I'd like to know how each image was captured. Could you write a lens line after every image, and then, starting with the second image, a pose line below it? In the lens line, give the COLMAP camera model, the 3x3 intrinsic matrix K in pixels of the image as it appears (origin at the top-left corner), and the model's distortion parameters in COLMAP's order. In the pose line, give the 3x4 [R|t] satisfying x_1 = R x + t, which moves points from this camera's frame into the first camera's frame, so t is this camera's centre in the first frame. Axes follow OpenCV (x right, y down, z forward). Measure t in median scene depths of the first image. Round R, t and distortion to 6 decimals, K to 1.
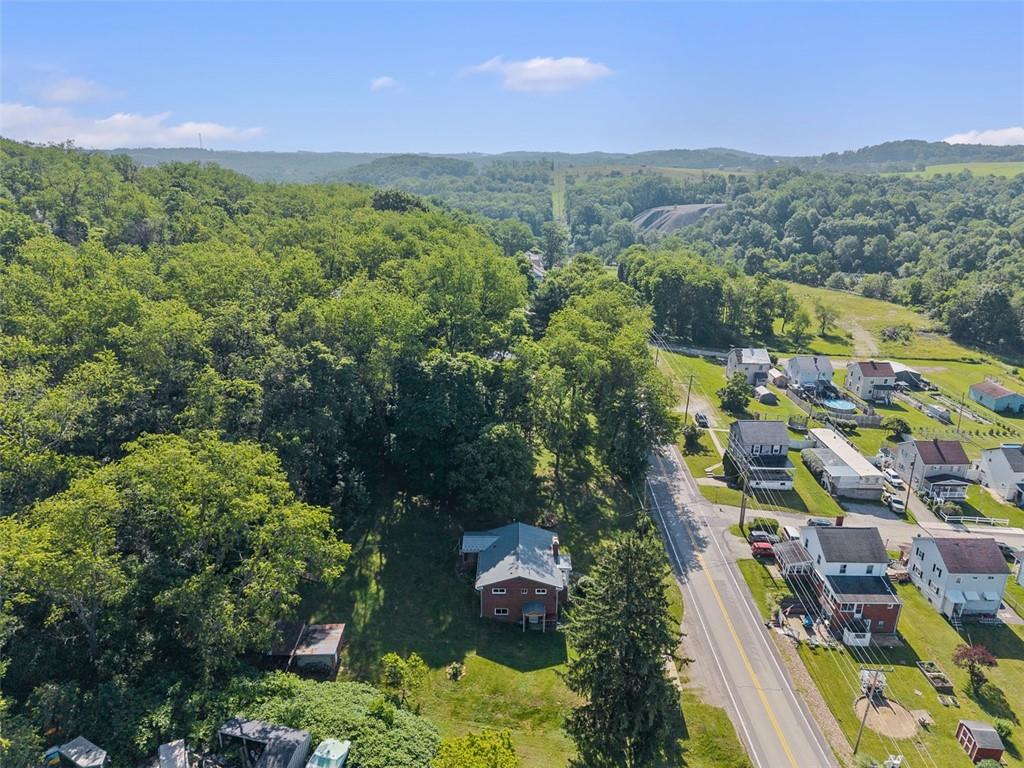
lens RADIAL K [[687.1, 0, 511.9], [0, 687.1, 356.8], [0, 0, 1]] dist [0.022867, -0.035837]
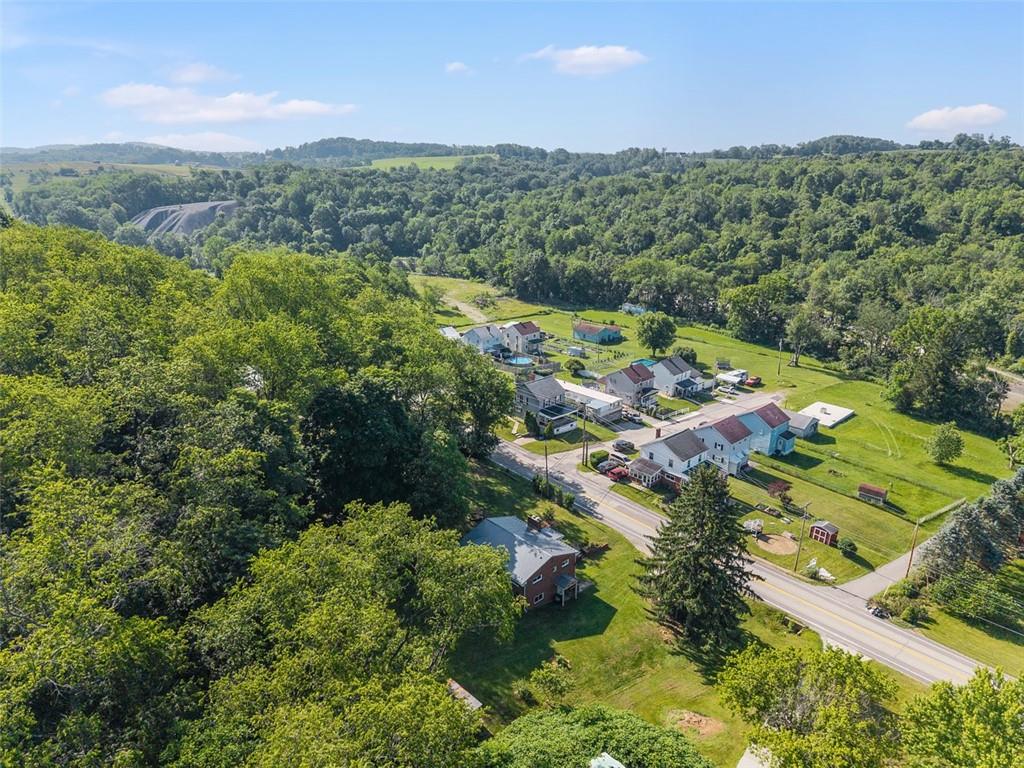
lens RADIAL K [[681.8, 0, 517.4], [0, 681.8, 379.0], [0, 0, 1]] dist [0.023216, -0.043569]
pose [[0.720769, -0.215184, 0.658929, -0.438162], [0.190384, 0.975492, 0.110312, -0.043402], [-0.666518, 0.045940, 0.744072, 0.177366]]
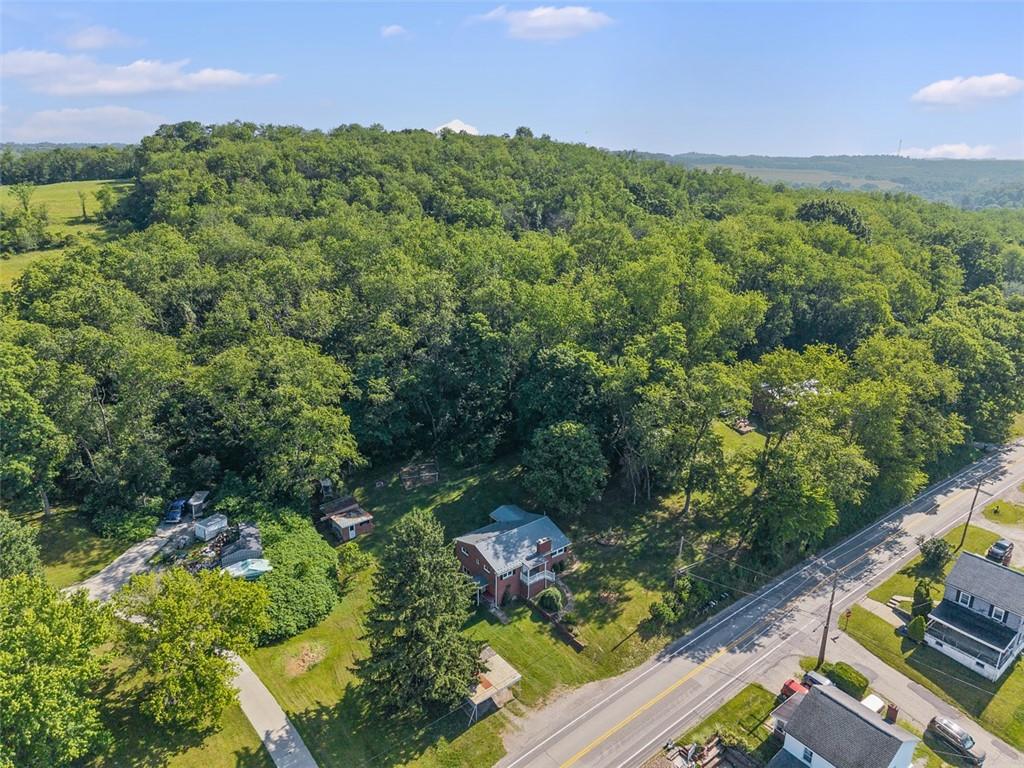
lens RADIAL K [[681.8, 0, 517.4], [0, 681.8, 379.0], [0, 0, 1]] dist [0.023216, -0.043569]
pose [[0.611066, 0.240326, -0.754216, 0.545158], [-0.224976, 0.966234, 0.125609, -0.059150], [0.758937, 0.092925, 0.644500, 0.225876]]
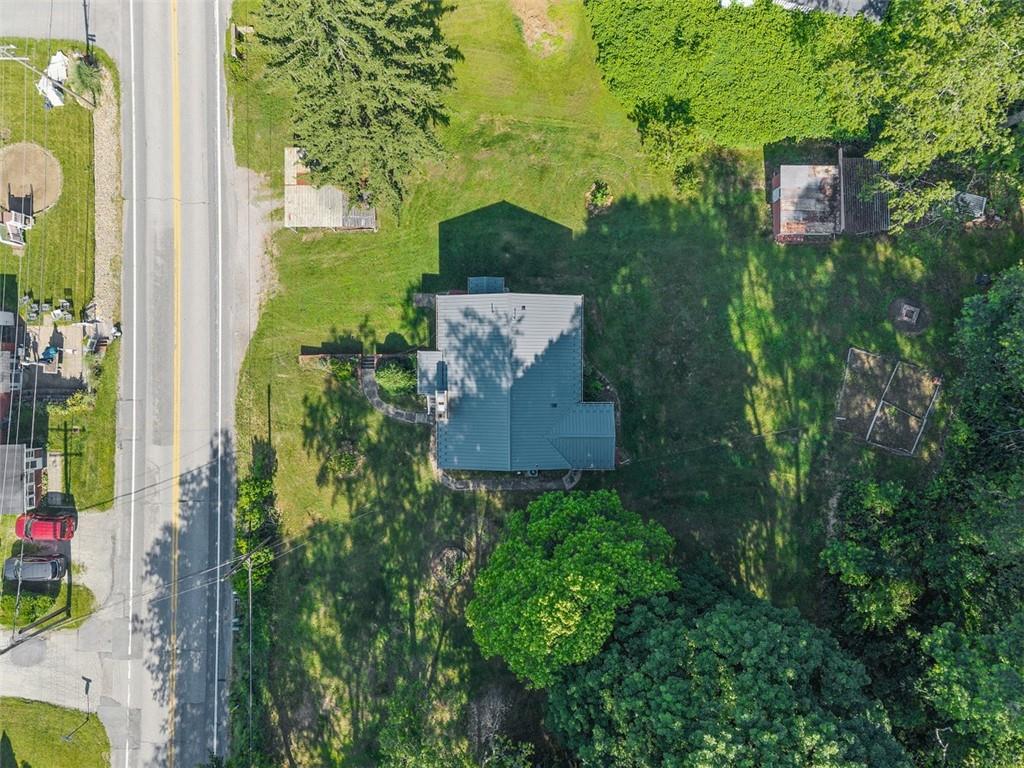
lens RADIAL K [[681.8, 0, 517.4], [0, 681.8, 379.0], [0, 0, 1]] dist [0.023216, -0.043569]
pose [[-0.999813, 0.002346, -0.019218, 0.009843], [-0.019064, -0.292500, 0.956075, -0.168041], [-0.003378, 0.956262, 0.292490, 0.614525]]
